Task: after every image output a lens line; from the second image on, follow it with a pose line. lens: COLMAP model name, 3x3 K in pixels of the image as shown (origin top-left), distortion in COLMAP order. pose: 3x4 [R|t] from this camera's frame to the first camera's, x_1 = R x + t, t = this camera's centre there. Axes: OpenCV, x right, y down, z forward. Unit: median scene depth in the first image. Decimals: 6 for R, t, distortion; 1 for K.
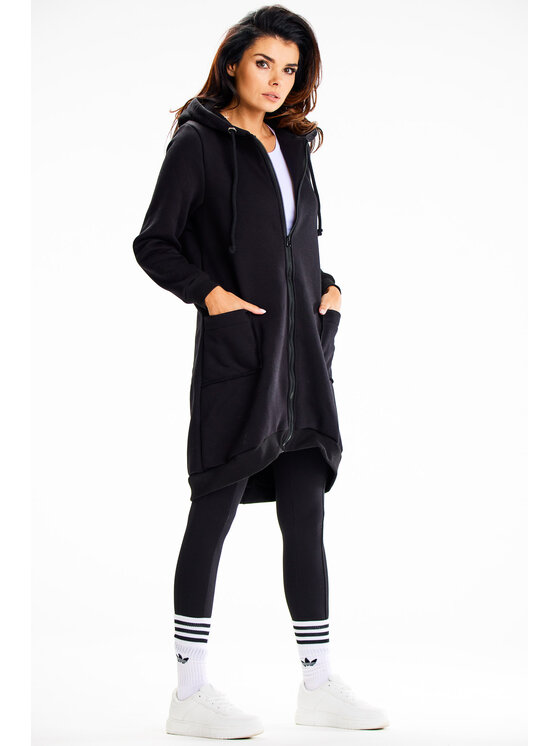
lens RADIAL K [[4370.5, 0, 280.0], [0, 4370.5, 373.0], [0, 0, 1]] dist [0.289371, 11.031198]
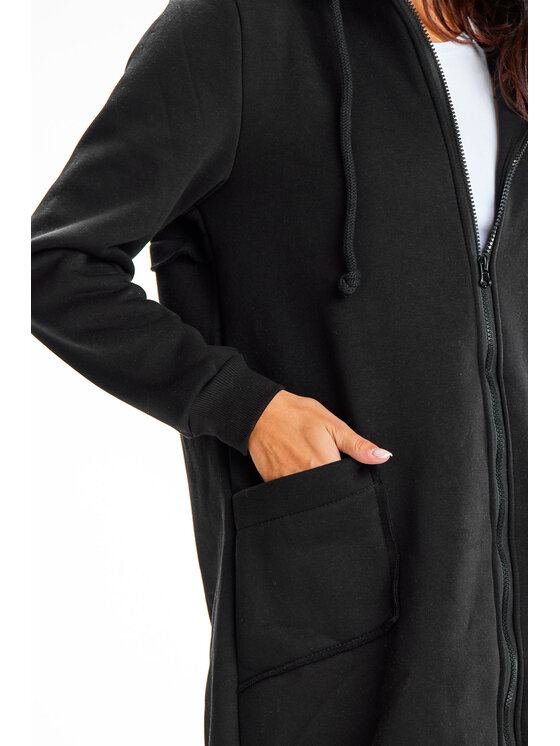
lens RADIAL K [[5364.1, 0, 280.0], [0, 5364.1, 373.0], [0, 0, 1]] dist [0.096256, 1.482416]
pose [[0.999207, -0.009424, -0.038674, 0.002090], [0.008162, 0.999433, -0.032655, -0.006774], [0.038960, 0.032314, 0.998718, 0.536883]]
